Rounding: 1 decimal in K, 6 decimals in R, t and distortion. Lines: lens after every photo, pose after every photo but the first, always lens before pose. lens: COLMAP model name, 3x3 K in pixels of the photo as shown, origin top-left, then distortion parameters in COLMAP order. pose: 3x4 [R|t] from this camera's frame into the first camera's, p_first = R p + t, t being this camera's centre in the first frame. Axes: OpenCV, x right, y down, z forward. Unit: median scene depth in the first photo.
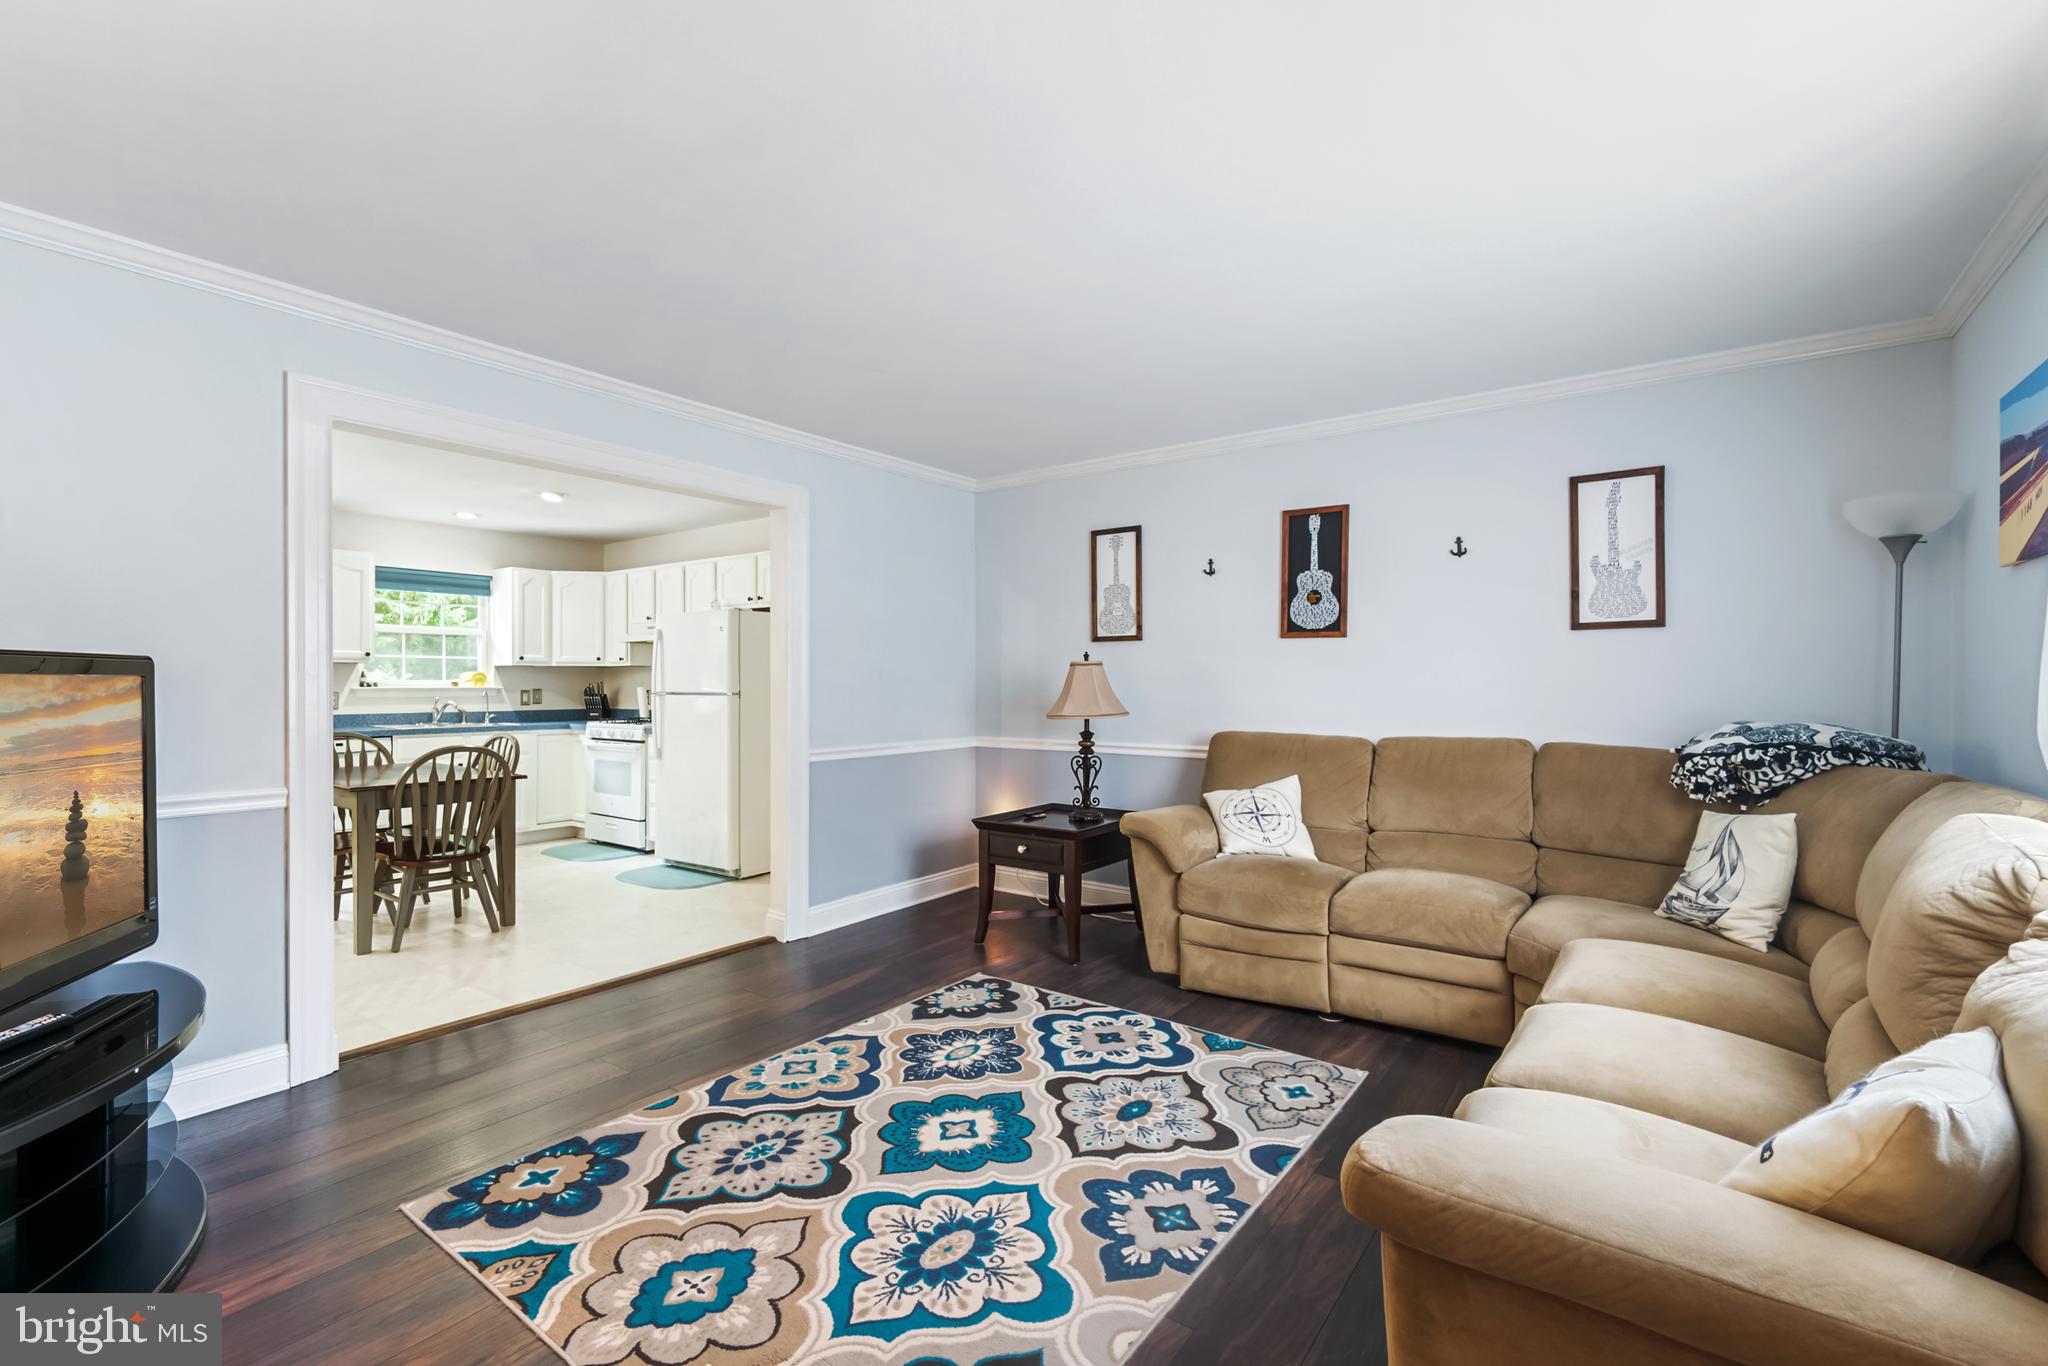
lens RADIAL K [[891.9, 0, 1003.0], [0, 891.9, 681.7], [0, 0, 1]] dist [0.000361, -0.000097]
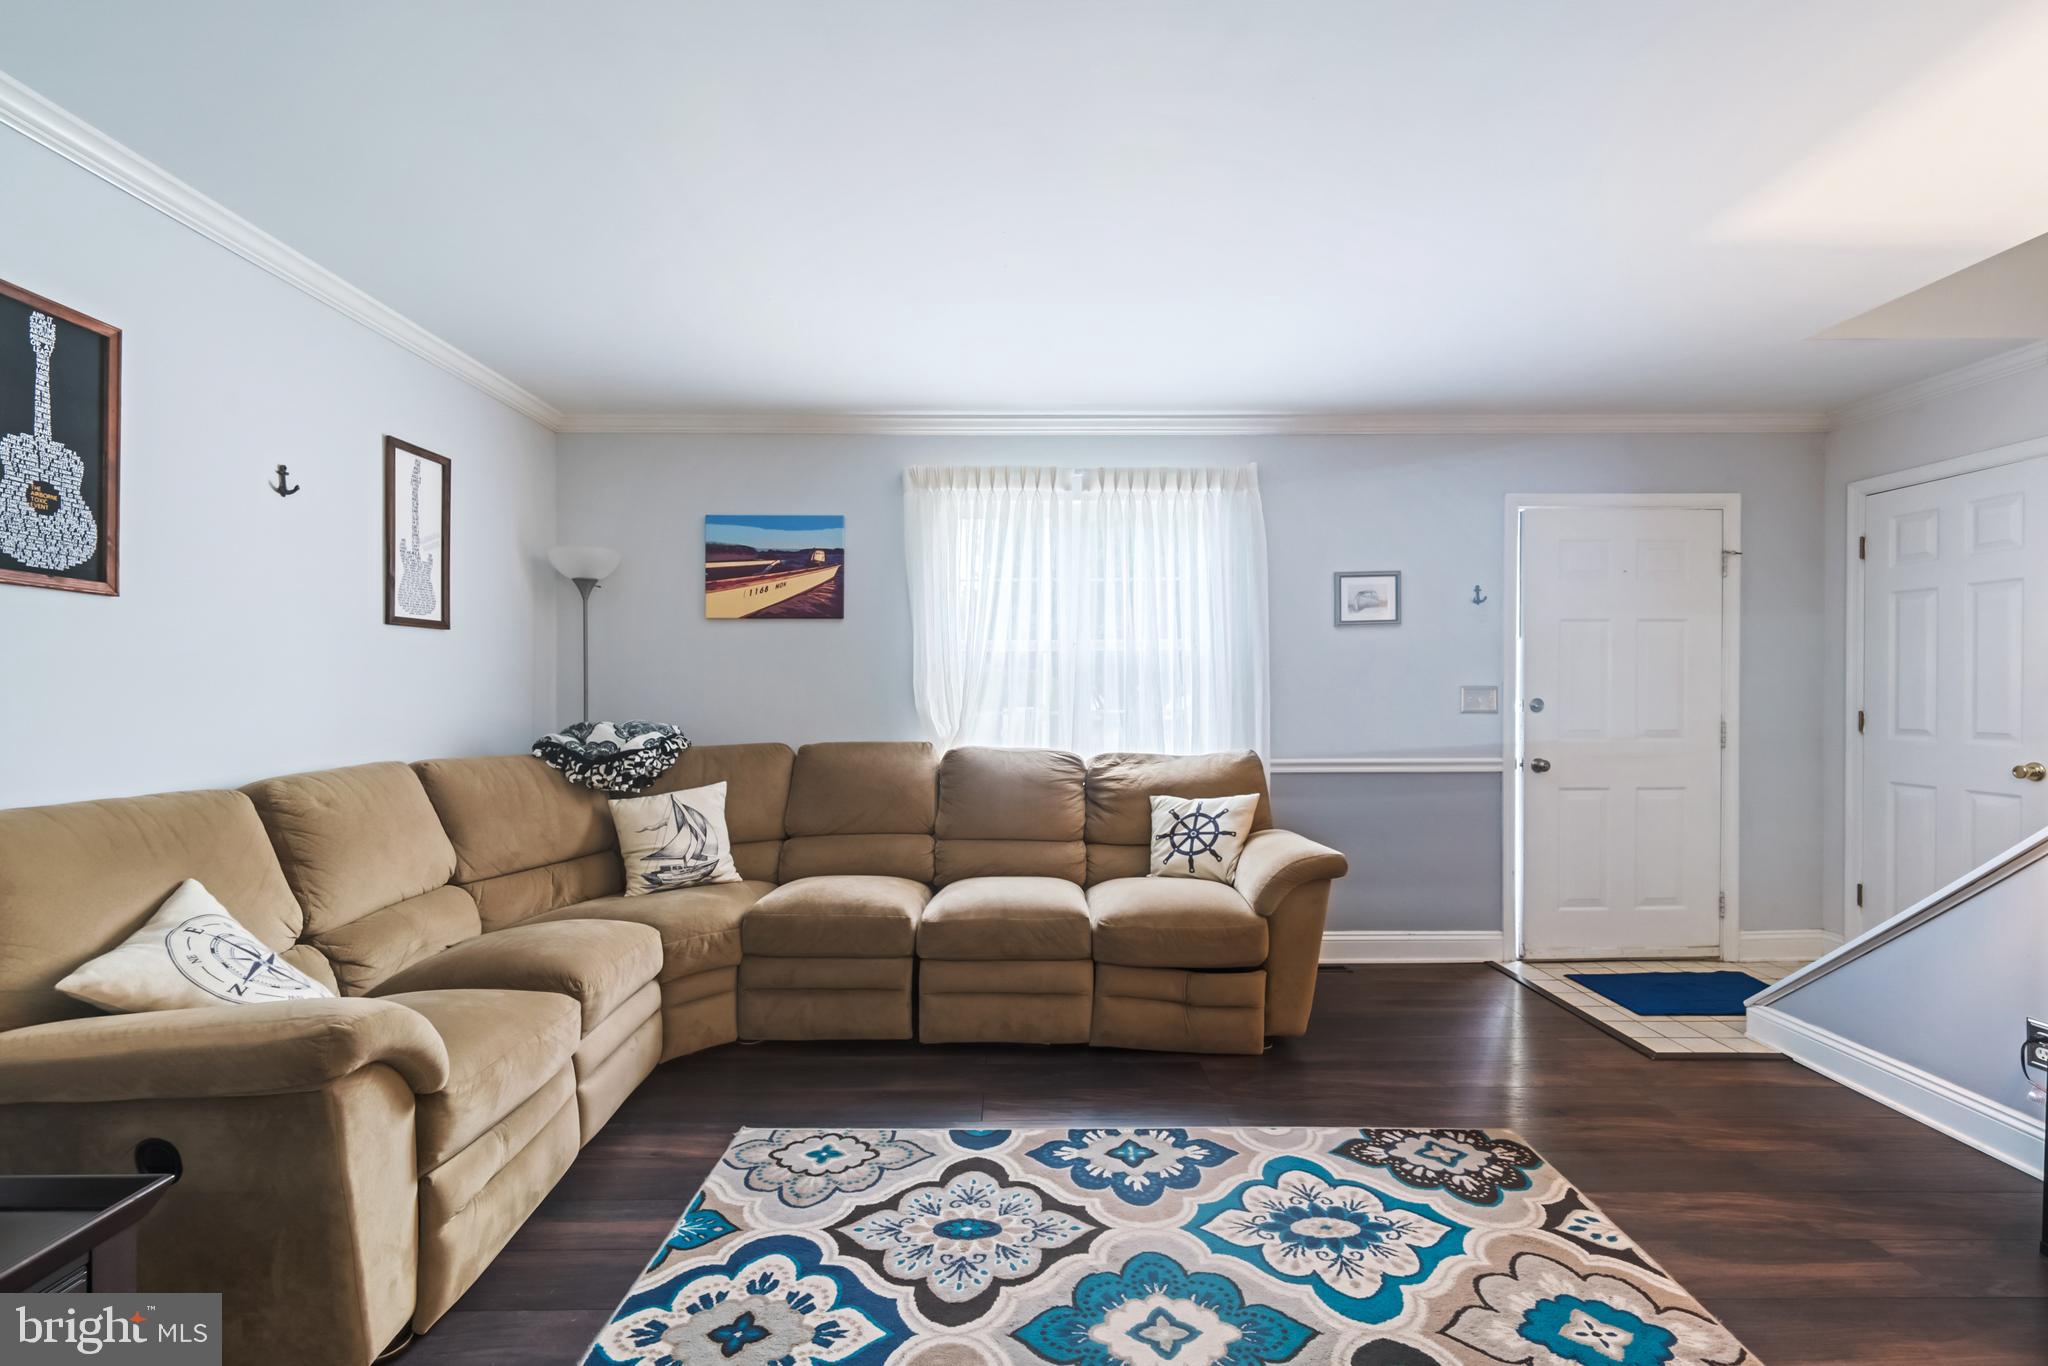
lens RADIAL K [[904.0, 0, 1023.2], [0, 904.0, 696.9], [0, 0, 1]] dist [-0.001070, -0.000484]
pose [[-0.608787, -0.004042, 0.793323, -0.533366], [0.001651, 0.999978, 0.006362, 0.006648], [-0.793332, 0.005183, -0.608767, 1.502127]]
